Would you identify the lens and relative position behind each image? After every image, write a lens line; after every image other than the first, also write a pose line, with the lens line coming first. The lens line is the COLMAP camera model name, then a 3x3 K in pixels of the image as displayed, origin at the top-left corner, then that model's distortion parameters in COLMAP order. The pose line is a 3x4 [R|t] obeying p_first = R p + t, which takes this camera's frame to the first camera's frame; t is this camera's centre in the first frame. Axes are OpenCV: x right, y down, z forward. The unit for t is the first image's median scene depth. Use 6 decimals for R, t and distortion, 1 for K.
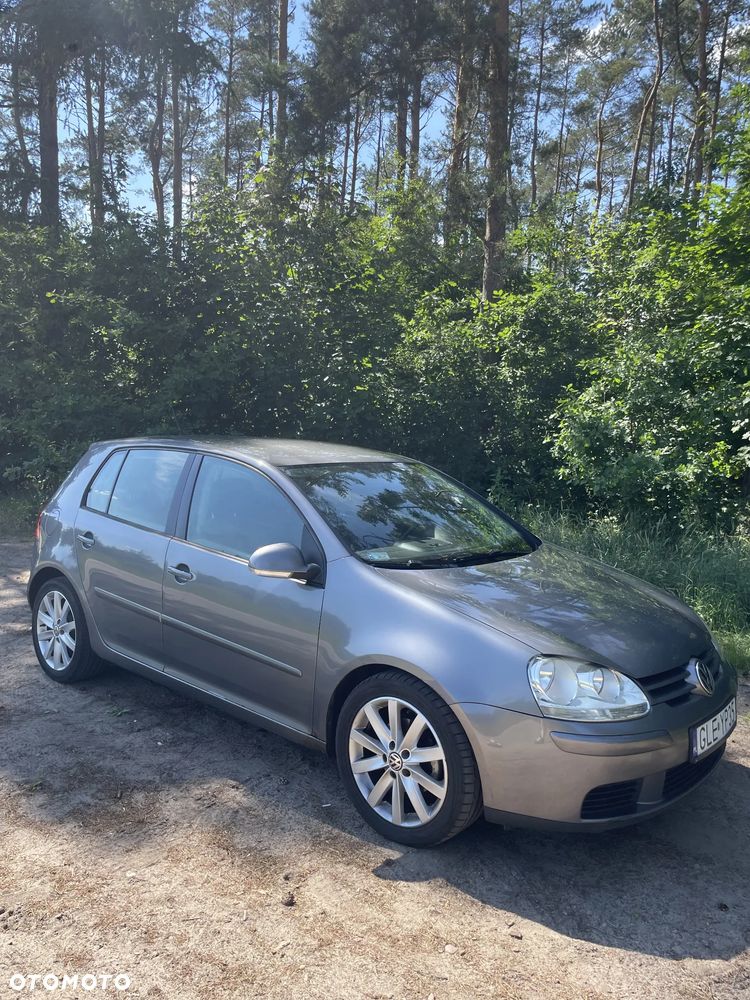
lens RADIAL K [[763.1, 0, 389.4], [0, 763.1, 494.2], [0, 0, 1]] dist [0.084092, -0.106939]
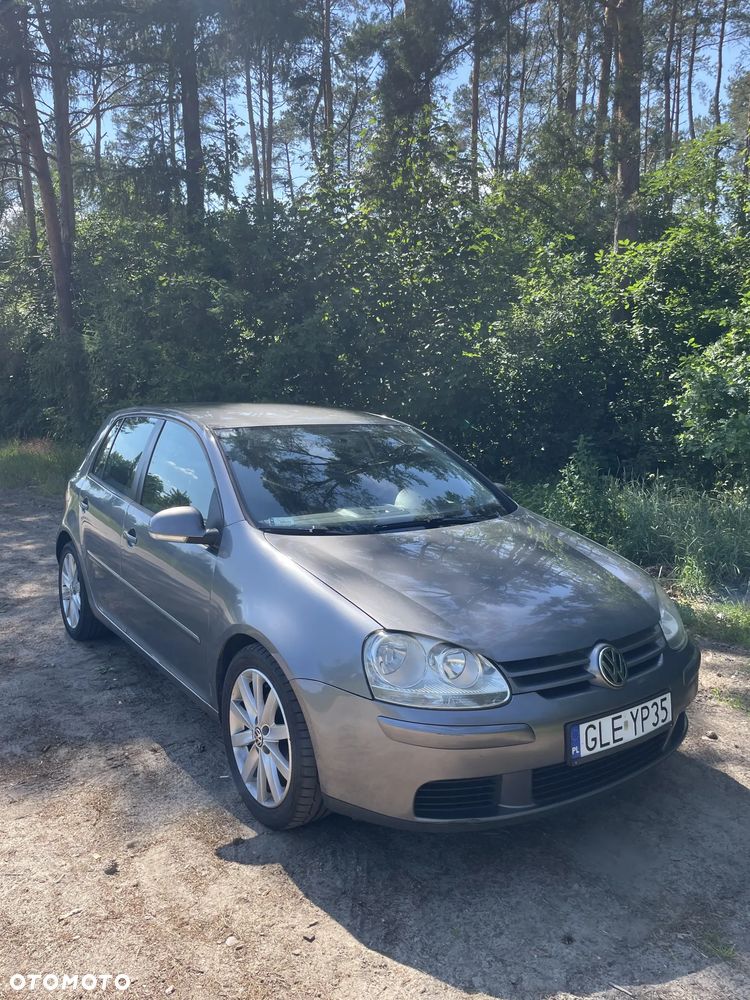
lens RADIAL K [[763.1, 0, 376.9], [0, 763.1, 494.4], [0, 0, 1]] dist [0.084092, -0.106939]
pose [[0.969035, 0.001603, -0.246917, 0.247152], [0.006639, 0.999448, 0.032543, 0.013435], [0.246833, -0.033175, 0.968490, 0.086501]]
